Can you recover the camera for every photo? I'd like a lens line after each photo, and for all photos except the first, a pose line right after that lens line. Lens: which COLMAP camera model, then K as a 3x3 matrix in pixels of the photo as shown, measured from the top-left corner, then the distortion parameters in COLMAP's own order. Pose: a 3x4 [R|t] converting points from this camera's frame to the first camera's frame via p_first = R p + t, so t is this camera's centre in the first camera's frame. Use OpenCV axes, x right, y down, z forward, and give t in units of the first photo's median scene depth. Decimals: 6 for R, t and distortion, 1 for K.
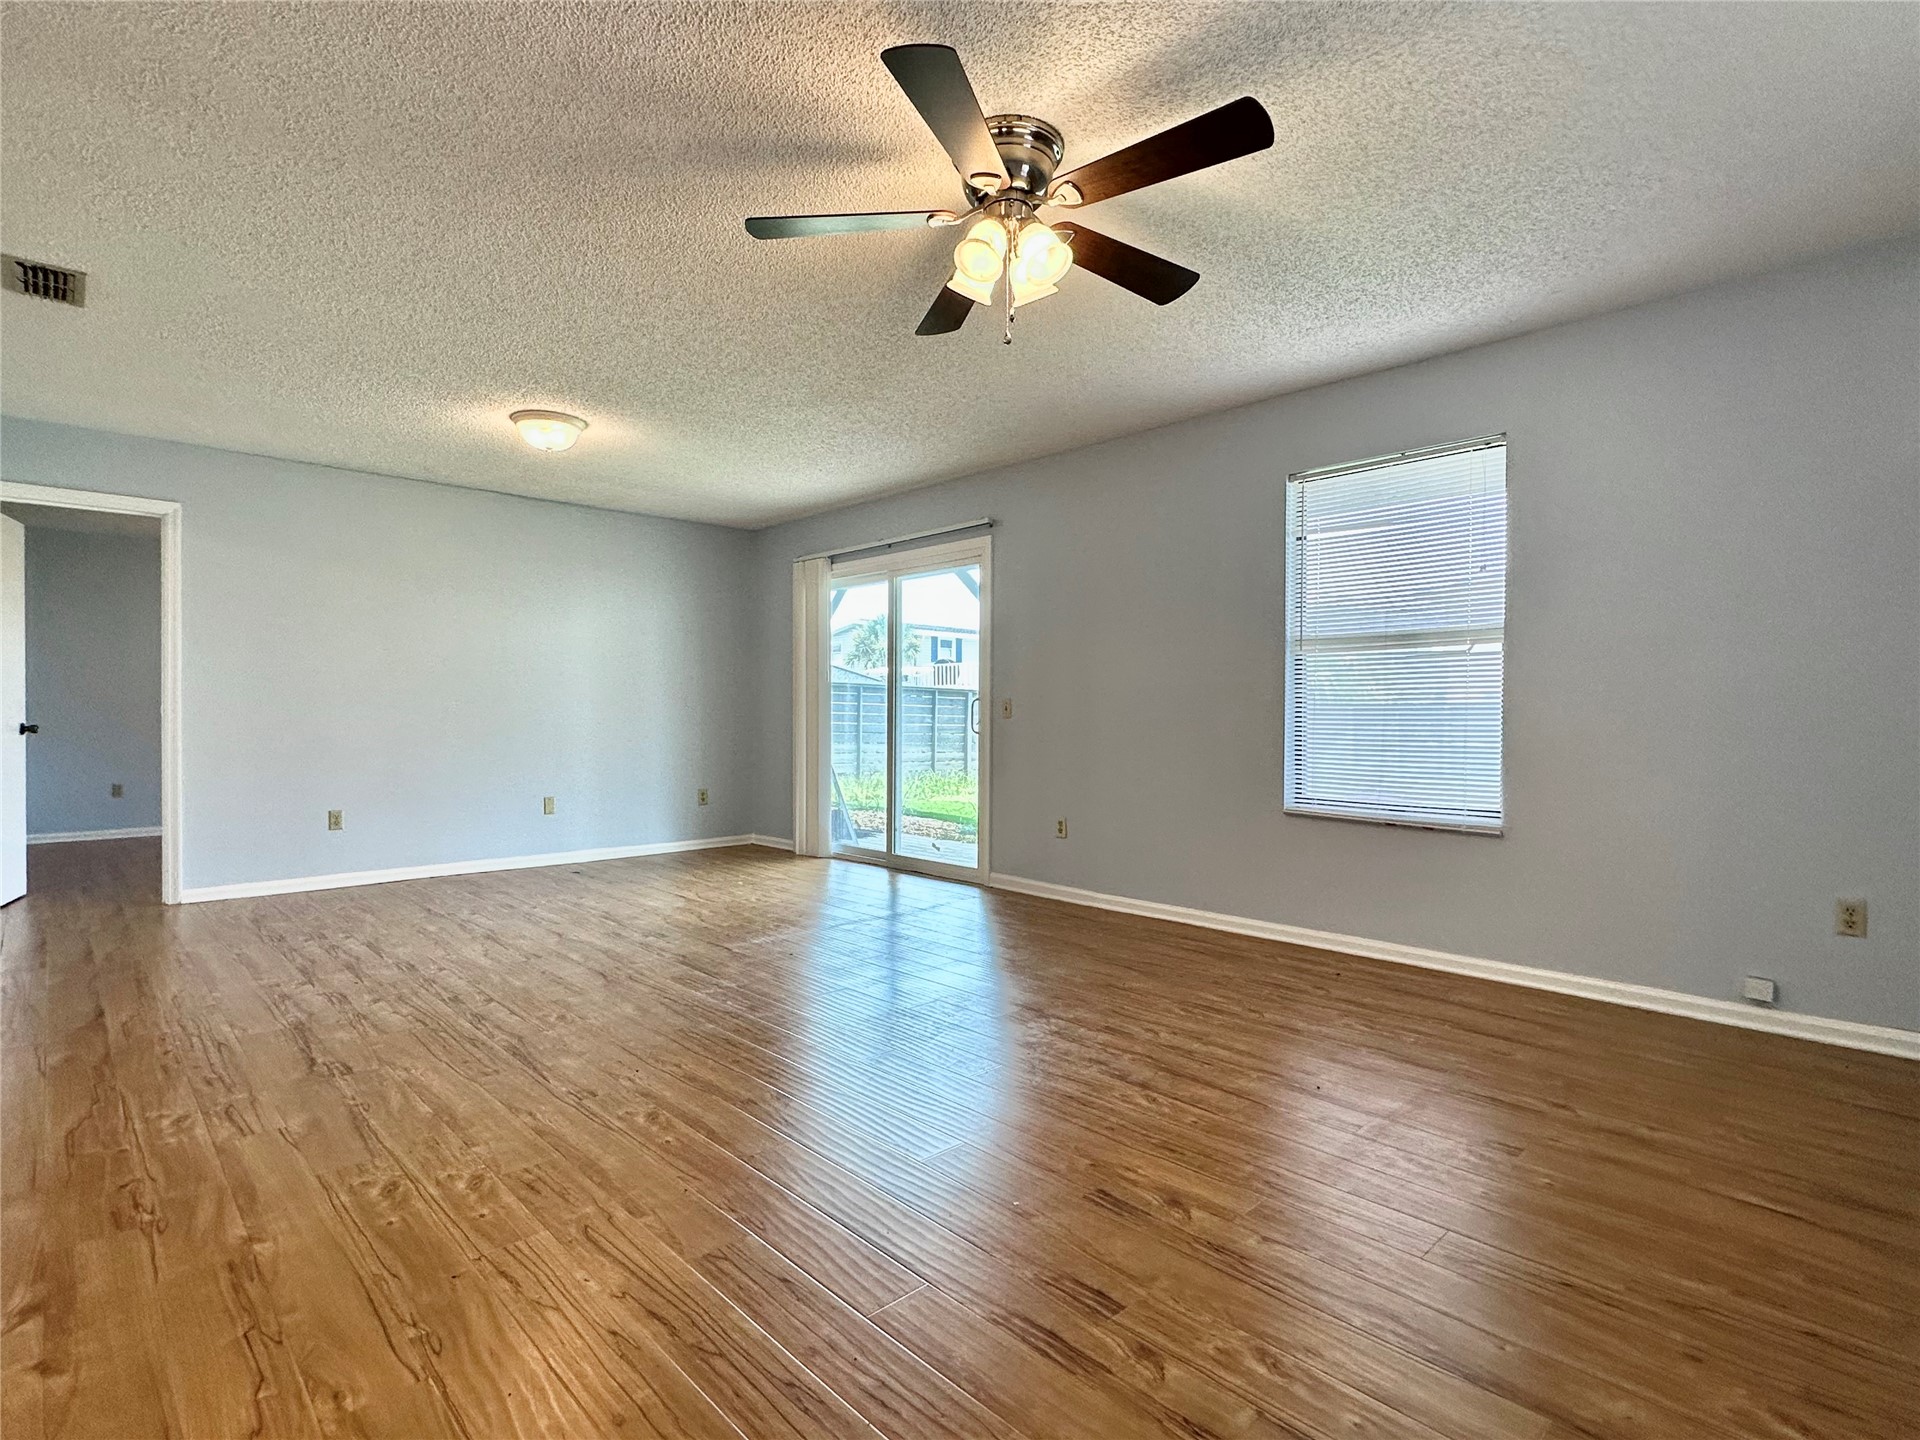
lens RADIAL K [[970.3, 0, 961.6], [0, 970.3, 726.6], [0, 0, 1]] dist [0.001557, -0.001334]
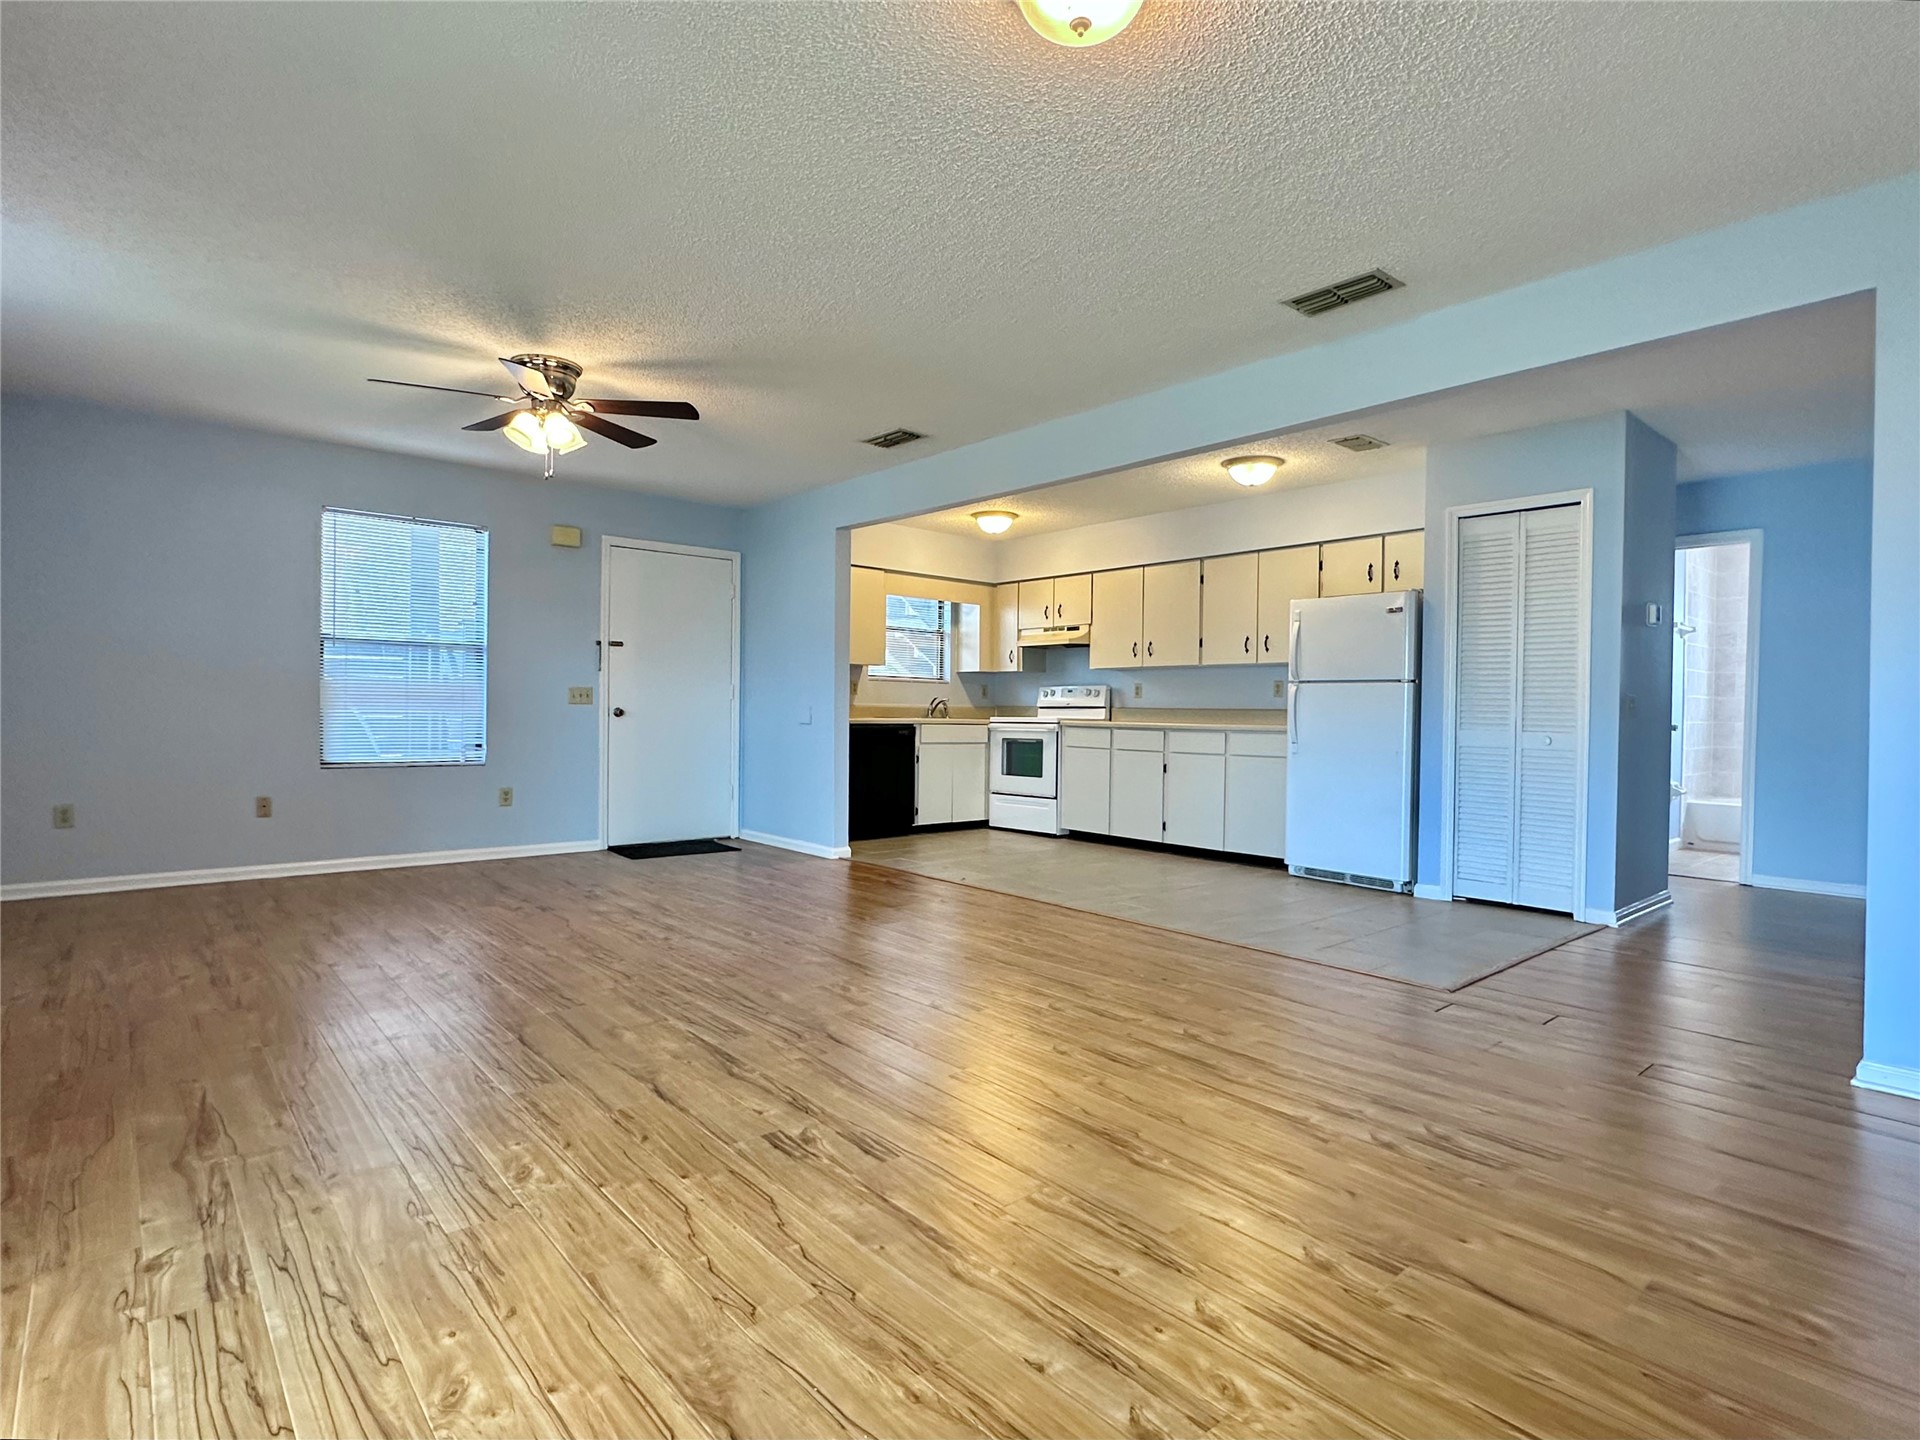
lens RADIAL K [[970.3, 0, 924.8], [0, 970.3, 717.1], [0, 0, 1]] dist [0.001557, -0.001334]
pose [[-0.996642, -0.015922, 0.080325, -0.545467], [-0.014080, 0.999626, 0.023449, -0.017261], [-0.080669, 0.022239, -0.996493, 1.918021]]
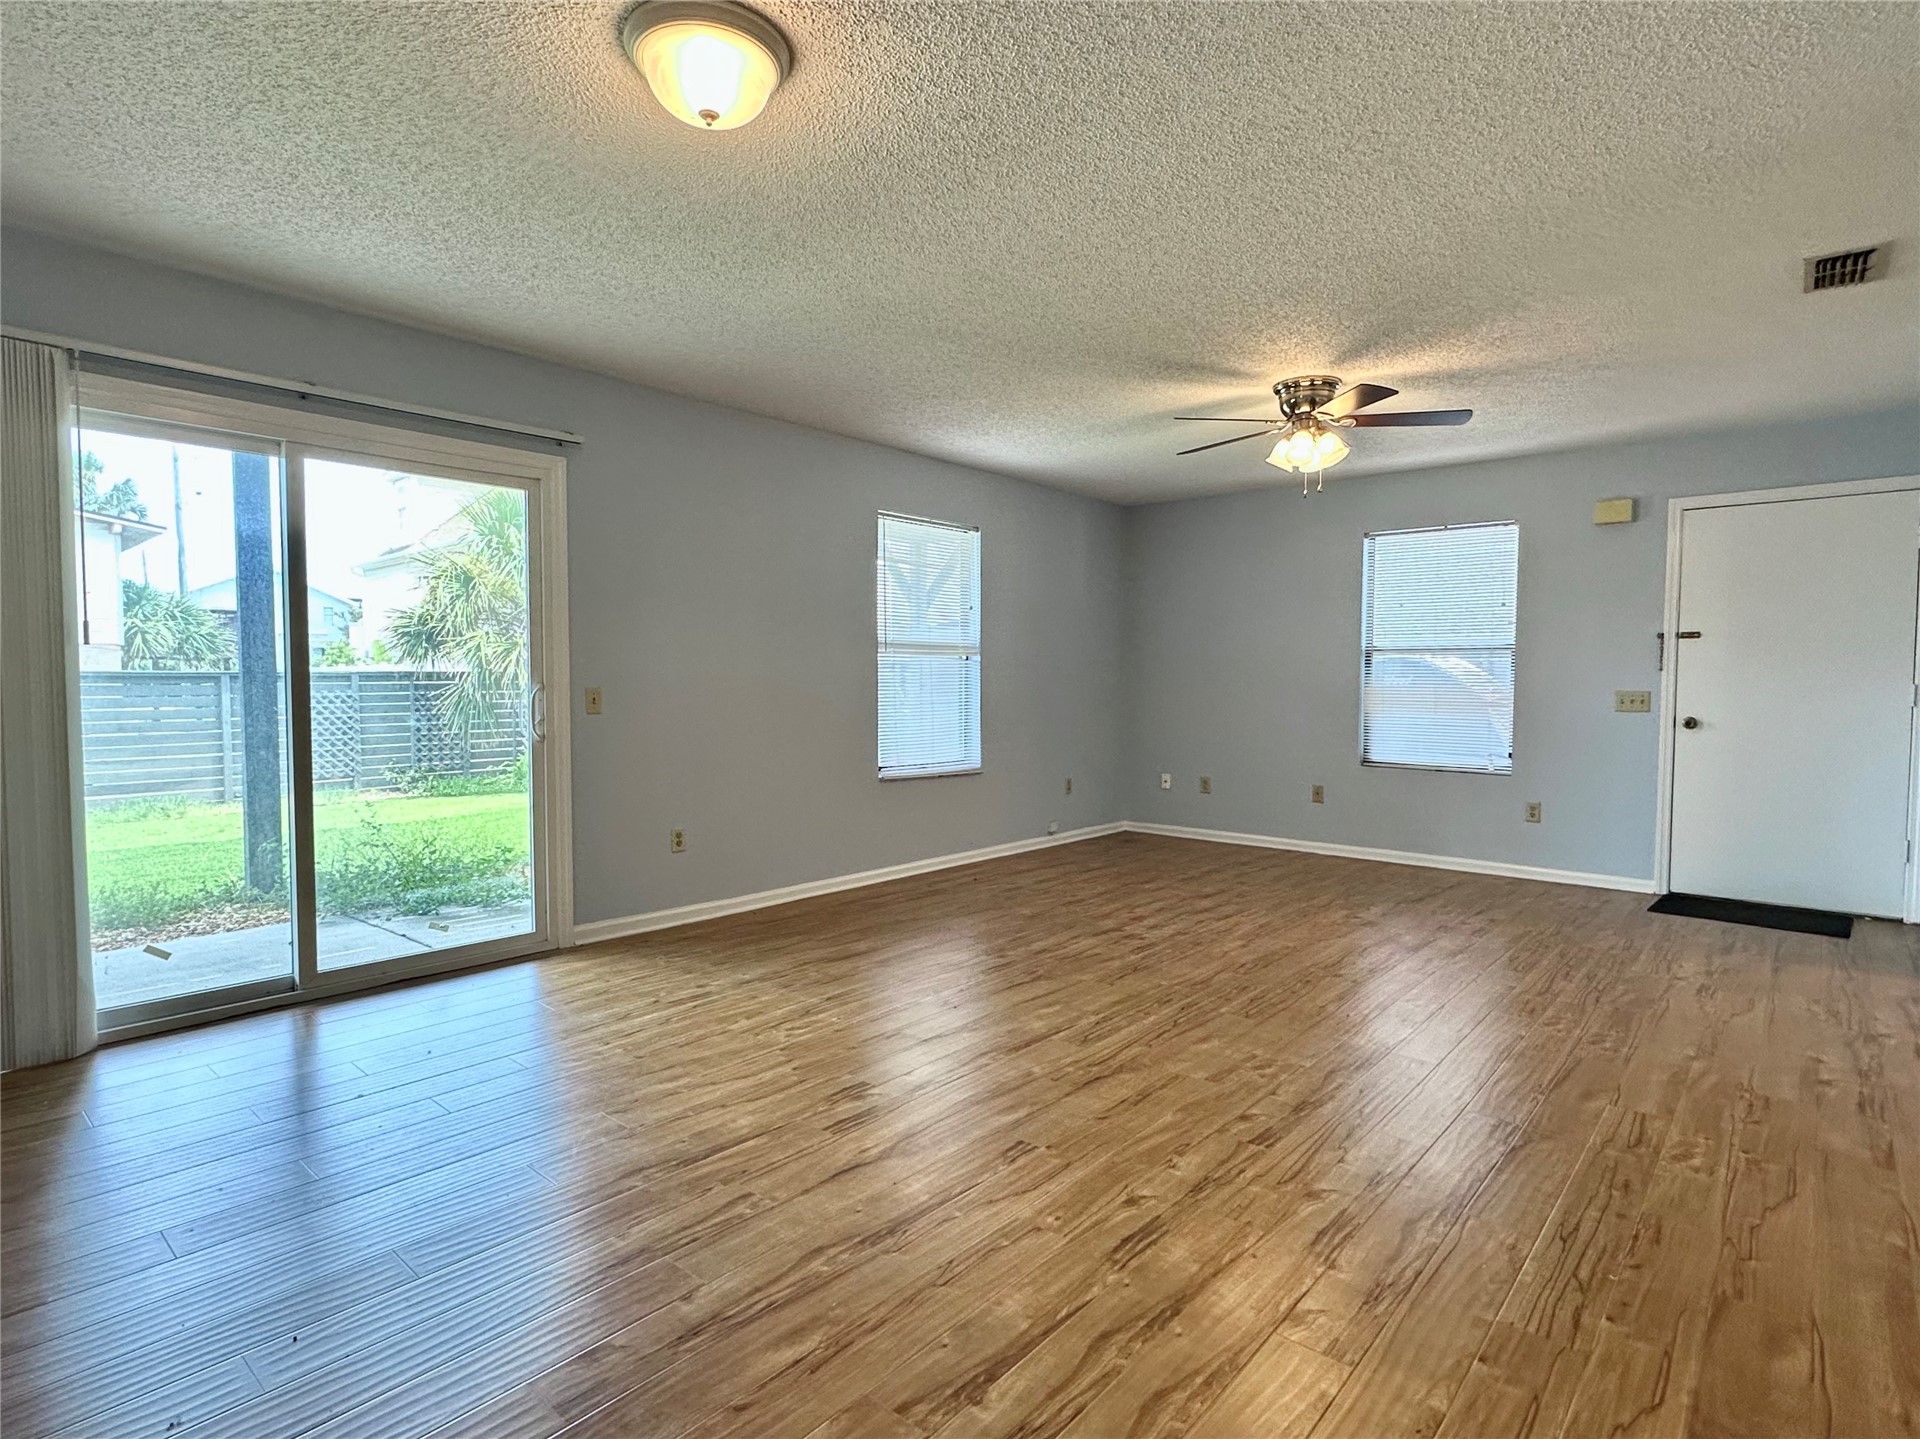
lens RADIAL K [[970.3, 0, 986.9], [0, 970.3, 734.5], [0, 0, 1]] dist [0.001557, -0.001334]
pose [[-0.102397, -0.058947, 0.992996, -1.185596], [0.009173, 0.998144, 0.060198, -0.057448], [-0.994701, 0.015272, -0.101666, 1.264562]]
